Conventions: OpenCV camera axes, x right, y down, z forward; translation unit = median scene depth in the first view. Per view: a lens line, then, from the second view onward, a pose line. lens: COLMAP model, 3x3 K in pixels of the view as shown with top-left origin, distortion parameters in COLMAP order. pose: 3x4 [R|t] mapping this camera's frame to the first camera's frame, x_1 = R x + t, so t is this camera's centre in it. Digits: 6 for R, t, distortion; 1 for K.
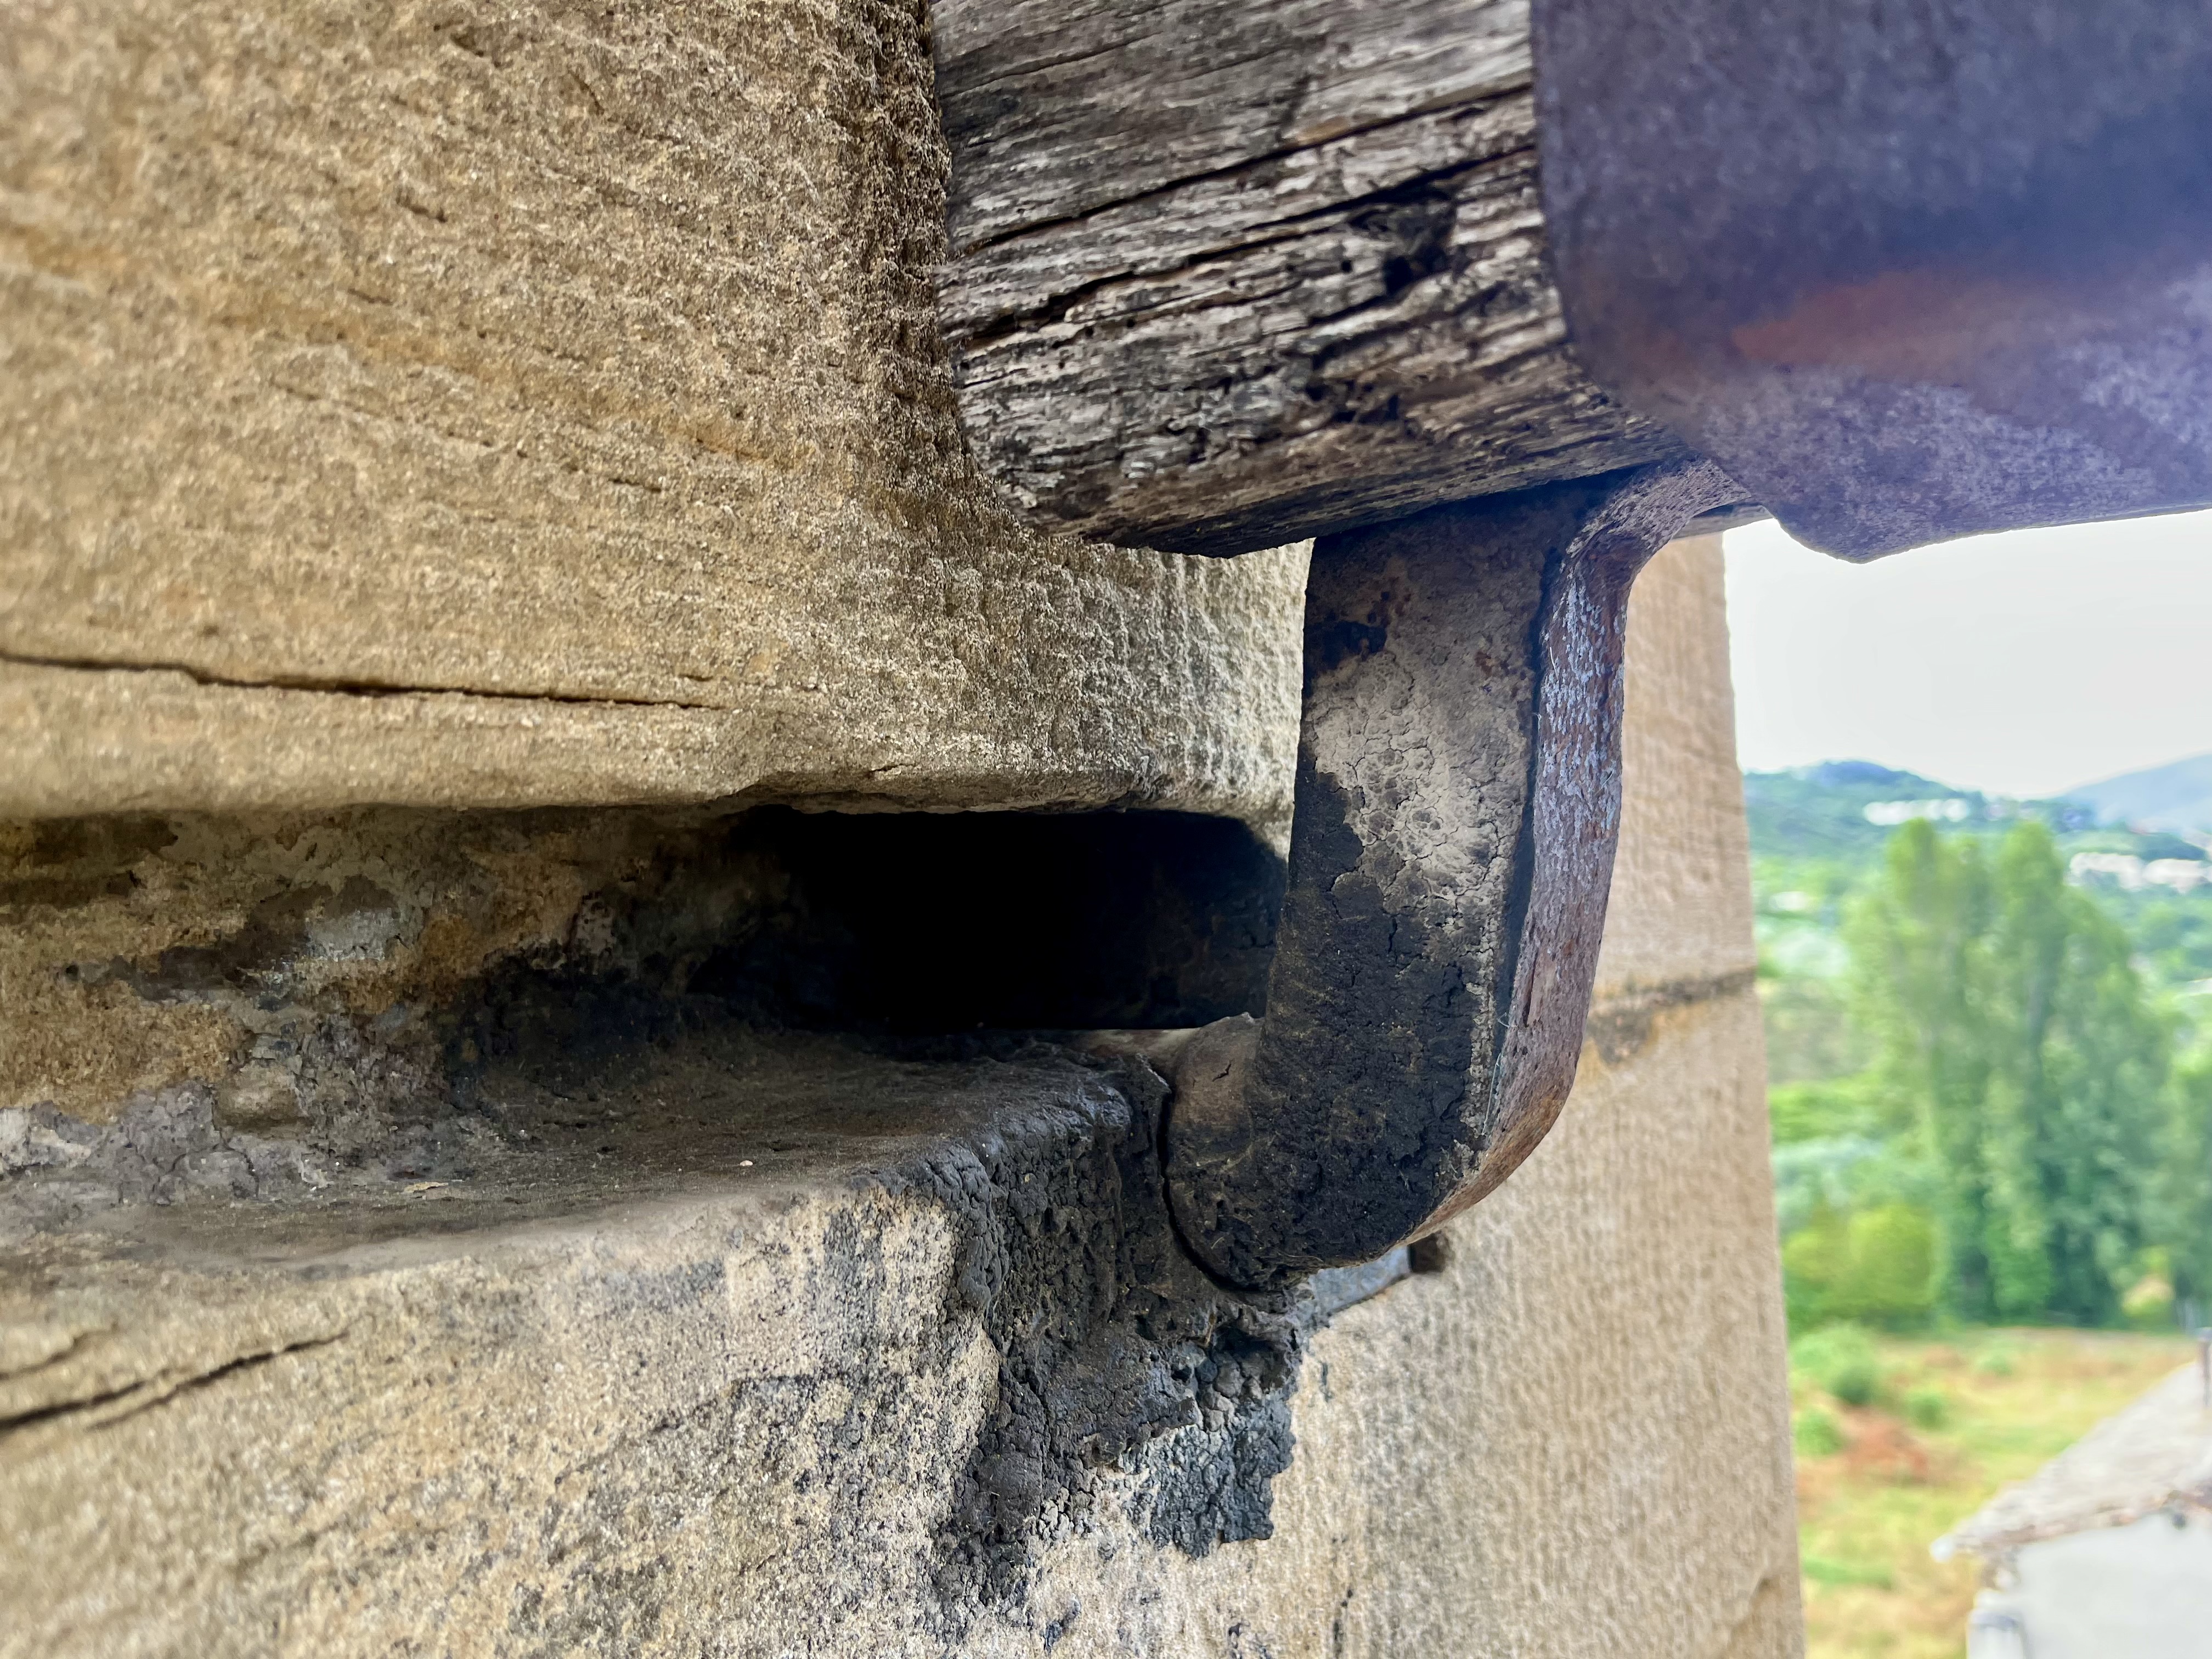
lens RADIAL K [[1702.1, 0, 1101.0], [0, 1702.1, 840.6], [0, 0, 1]] dist [0.054516, -0.093599]
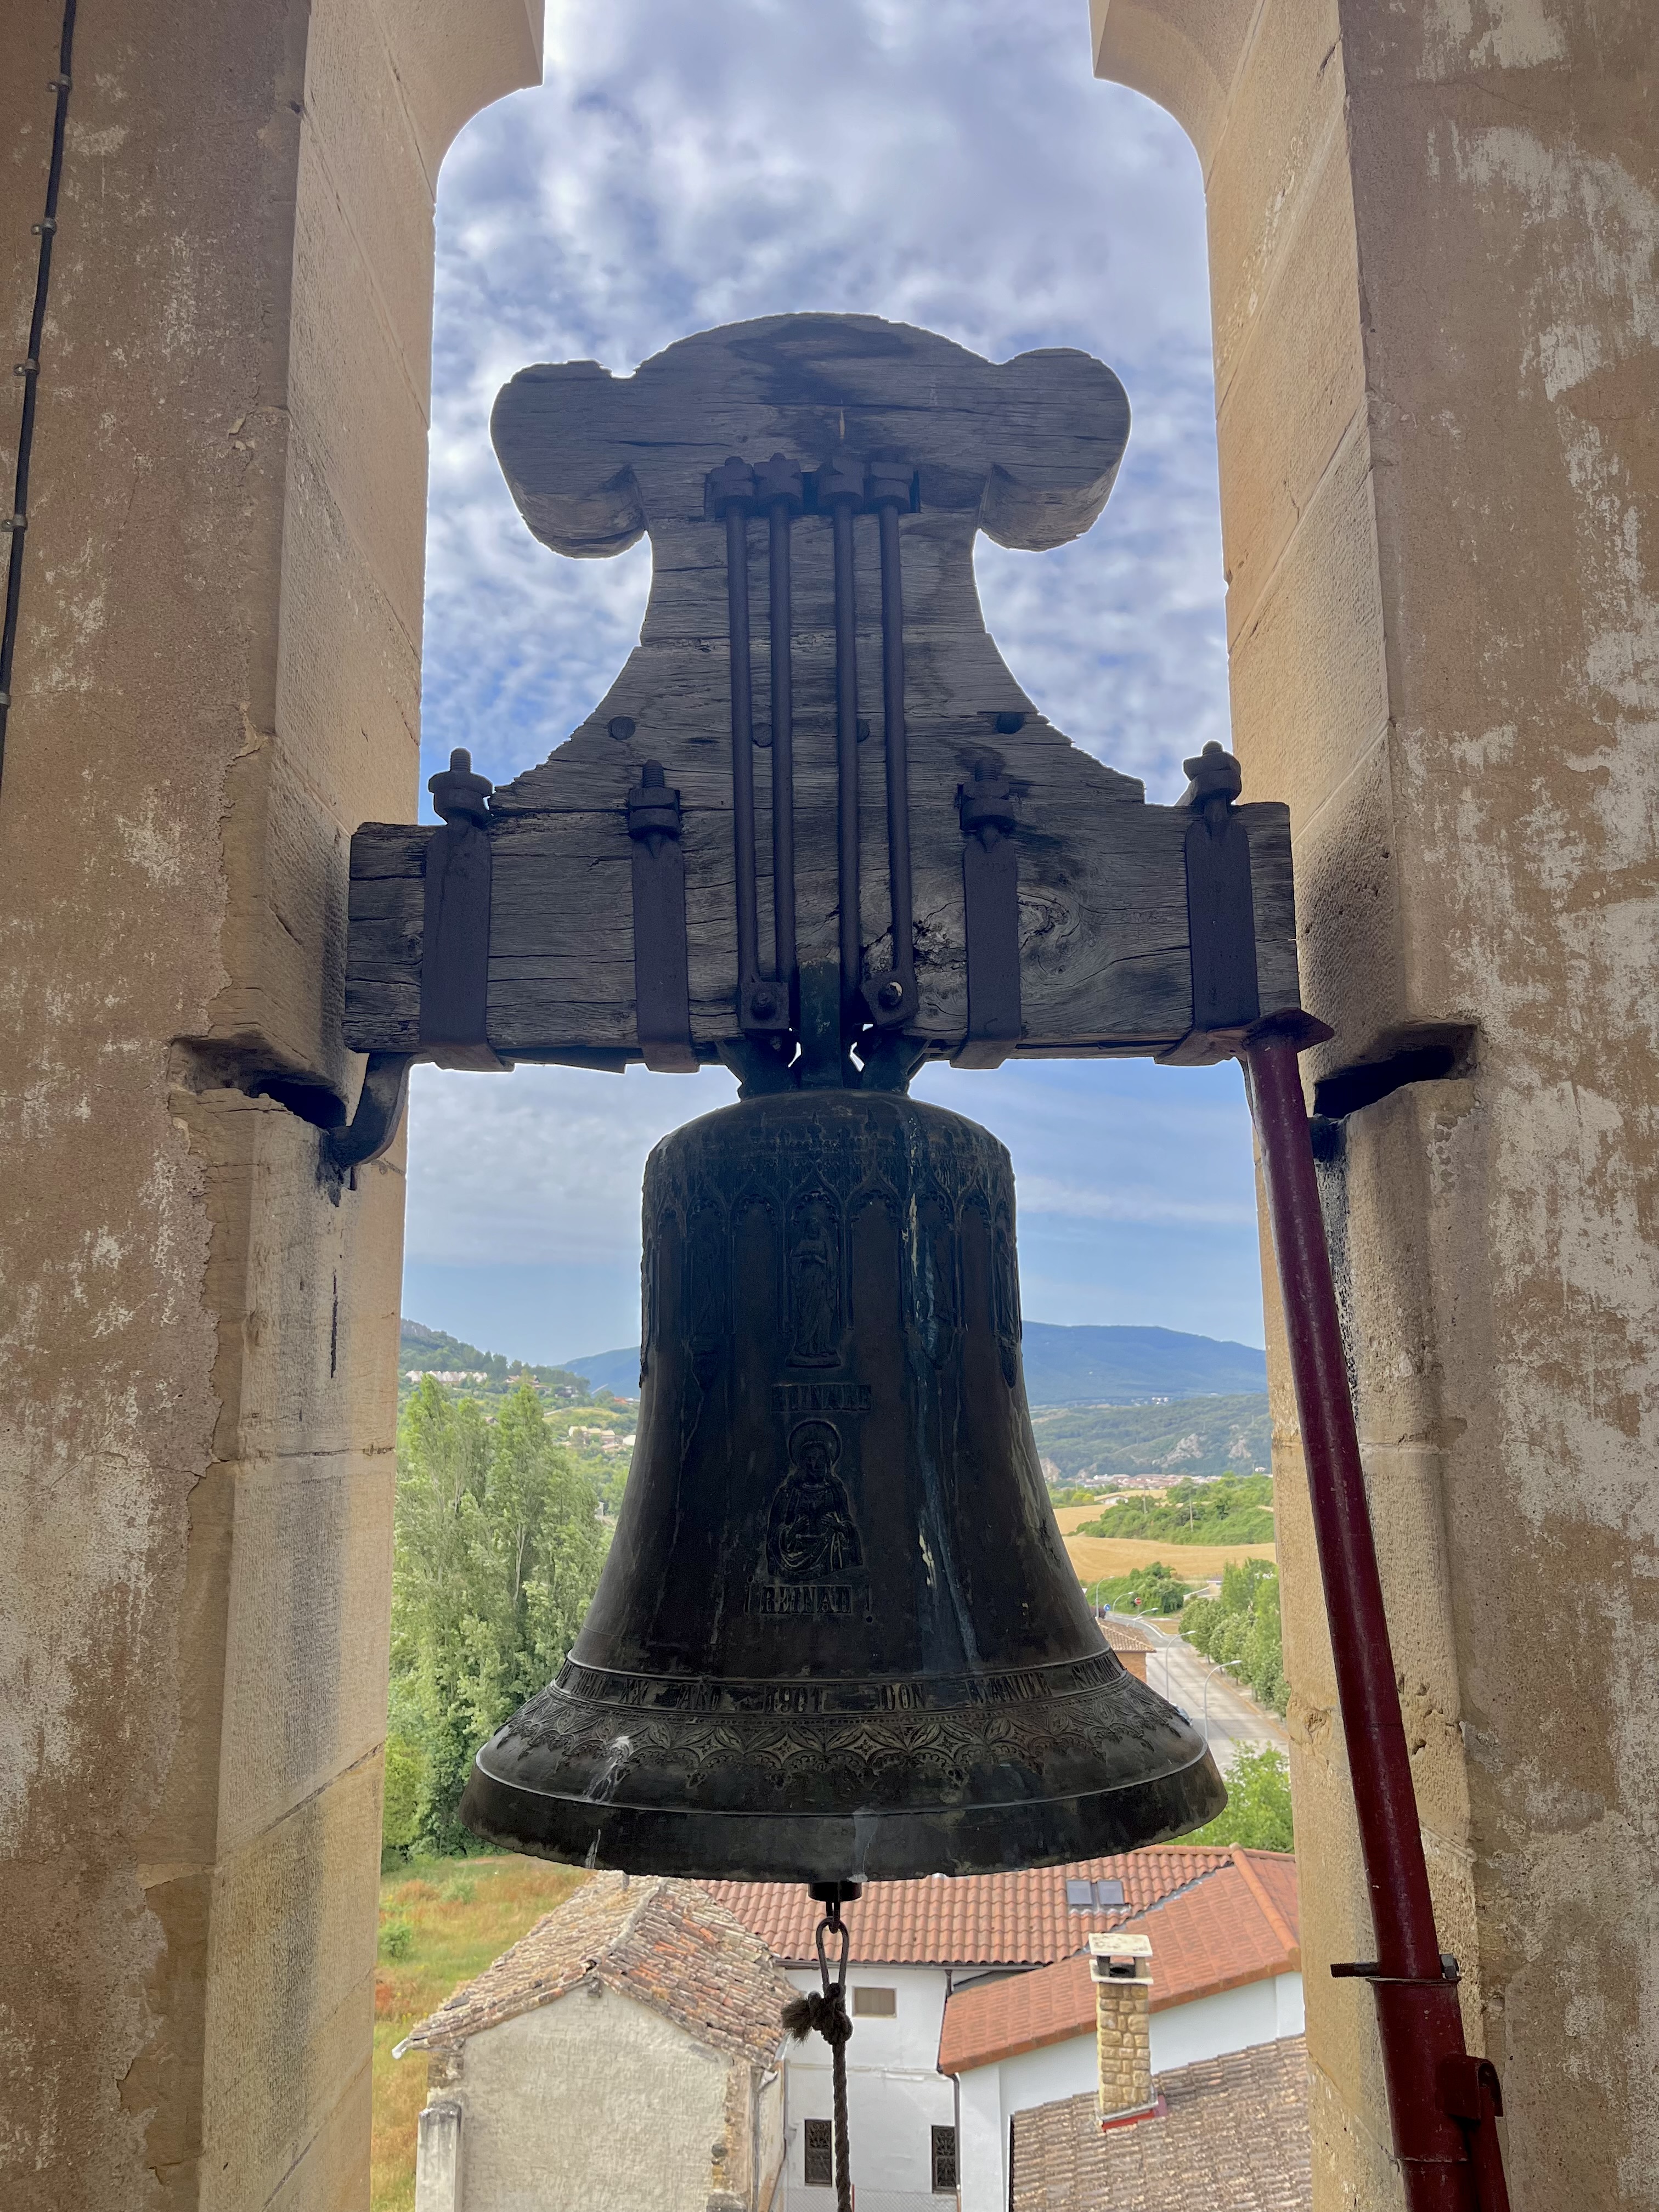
lens RADIAL K [[1702.1, 0, 816.6], [0, 1702.1, 1136.4], [0, 0, 1]] dist [0.054516, -0.093599]
pose [[0.790742, 0.152109, 0.592950, -2.026097], [-0.061440, 0.983466, -0.170354, 0.993250], [-0.609059, 0.098275, 0.787013, -4.477380]]
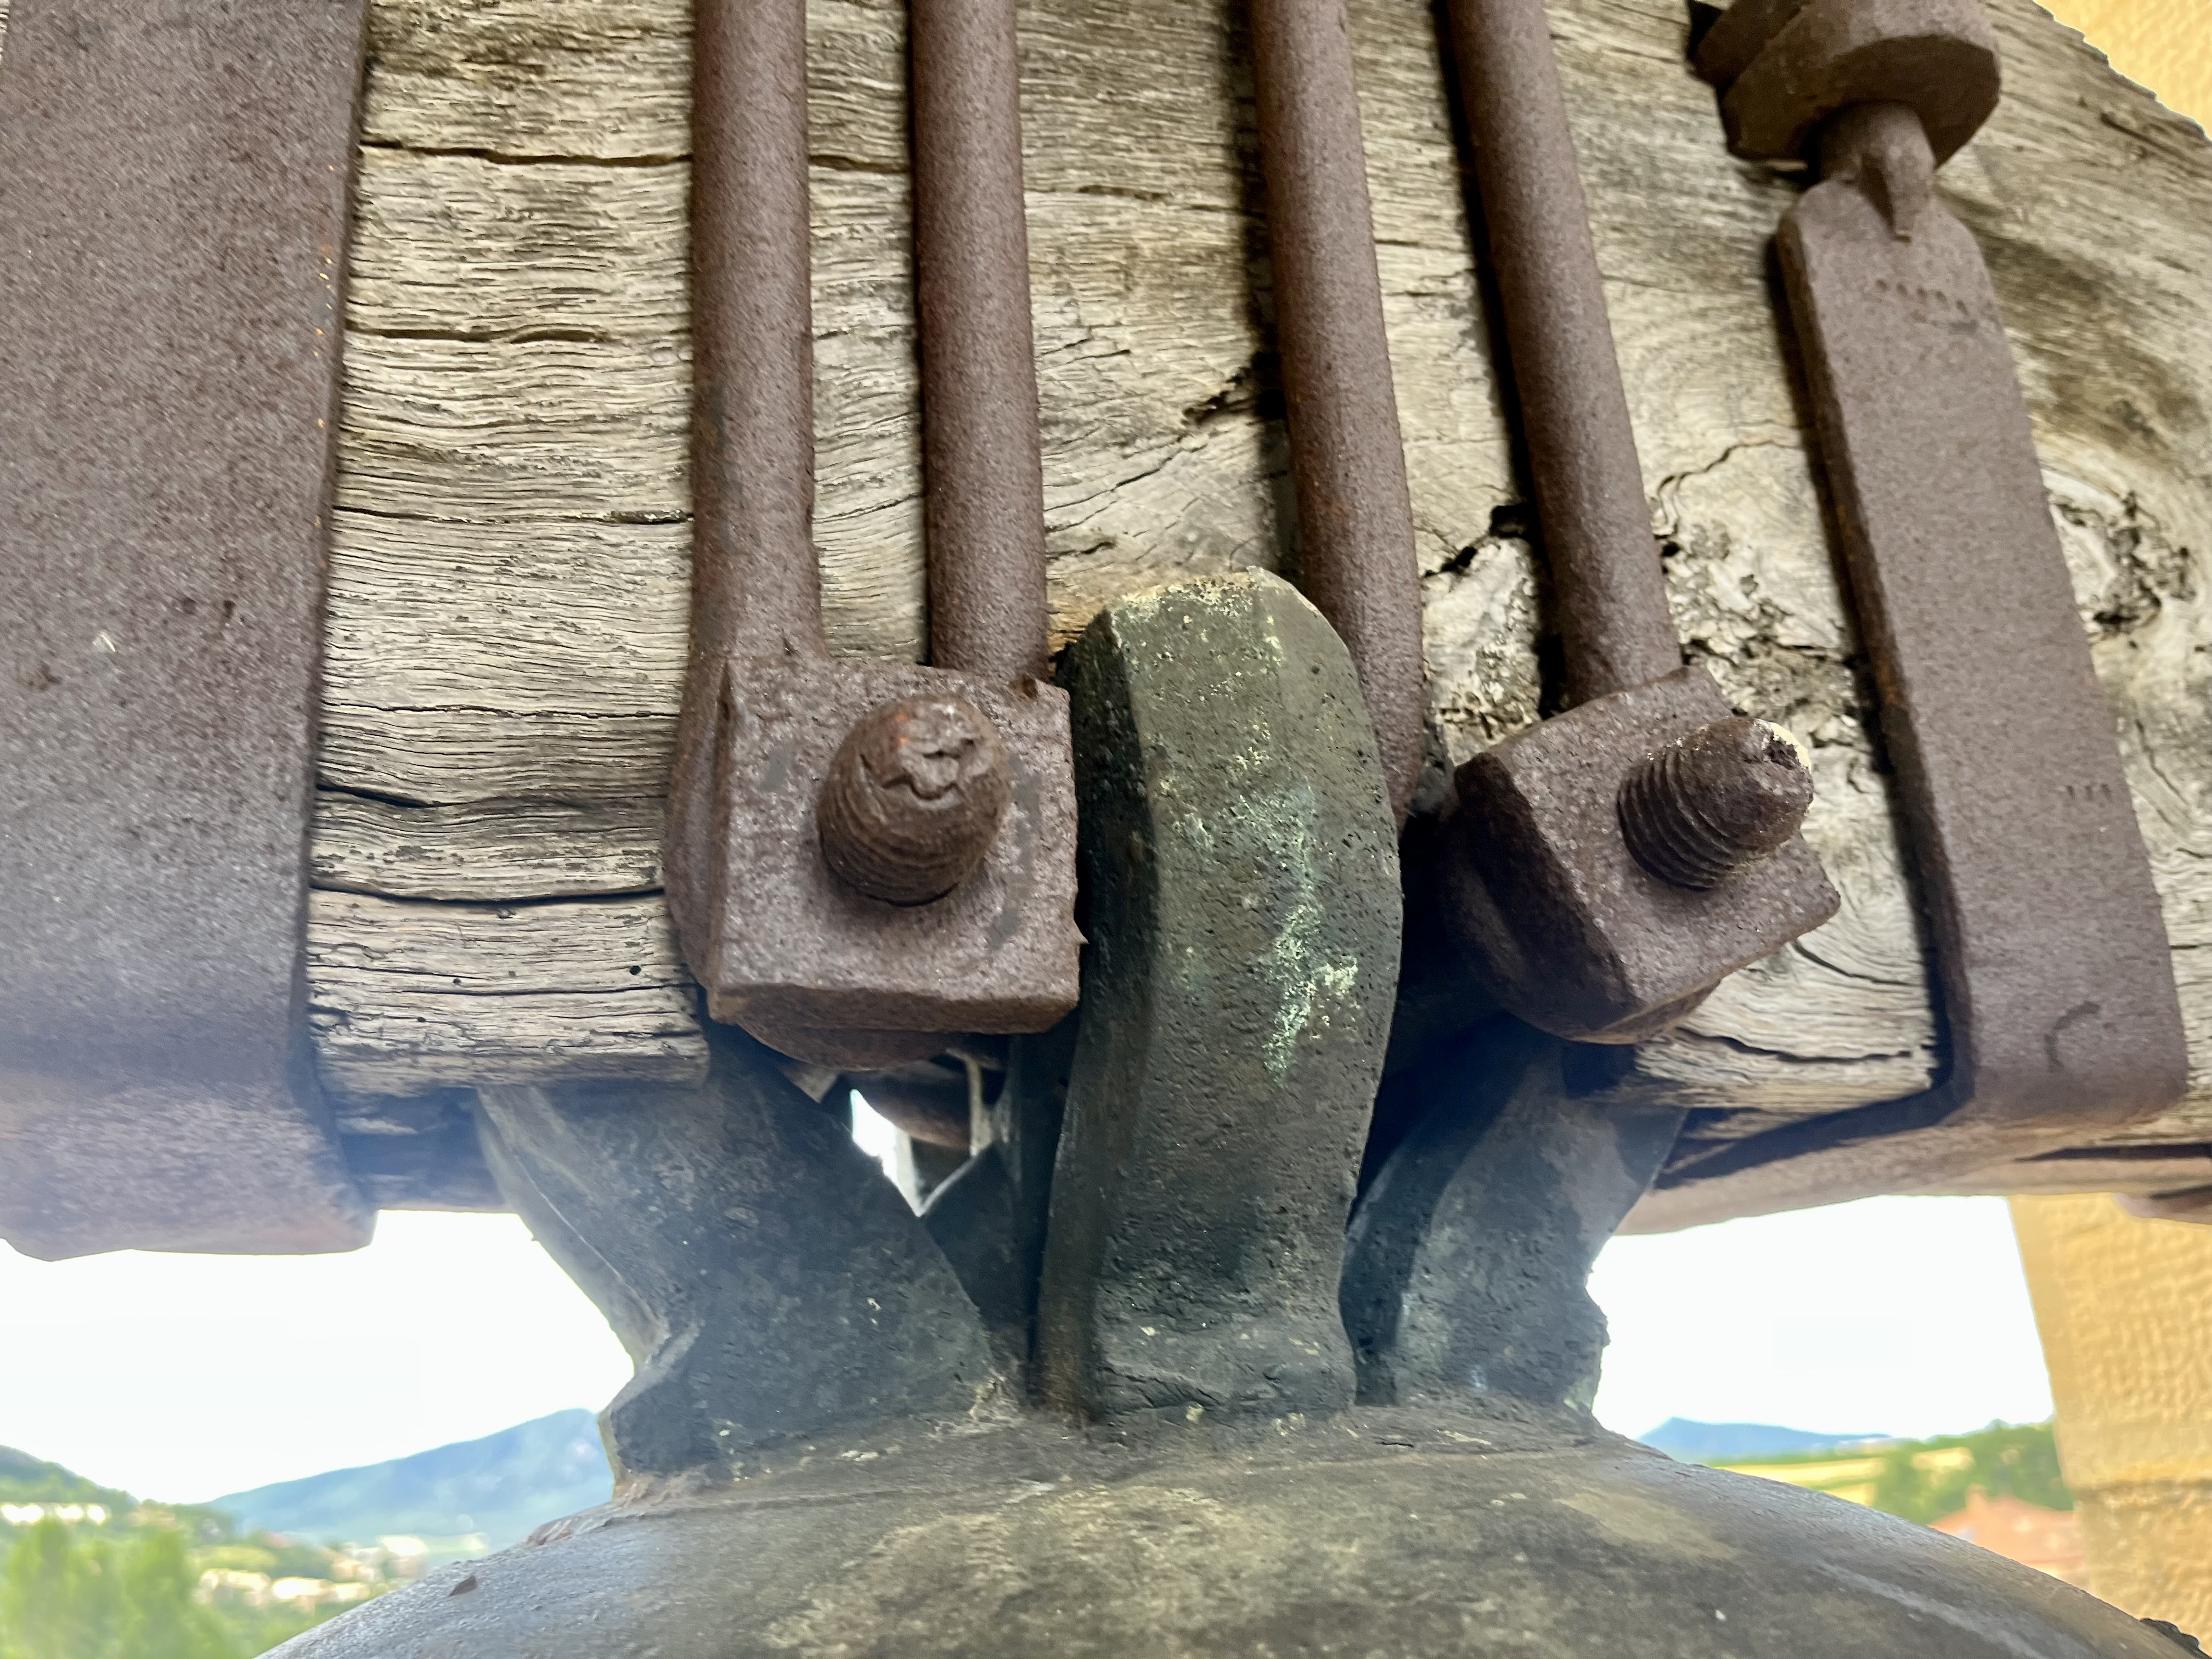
lens RADIAL K [[1702.1, 0, 1096.3], [0, 1702.1, 845.1], [0, 0, 1]] dist [0.054516, -0.093599]
pose [[0.573526, 0.322868, 0.752877, 0.426057], [-0.011323, 0.922091, -0.386808, -0.010729], [-0.819109, 0.213320, 0.532499, -0.703138]]
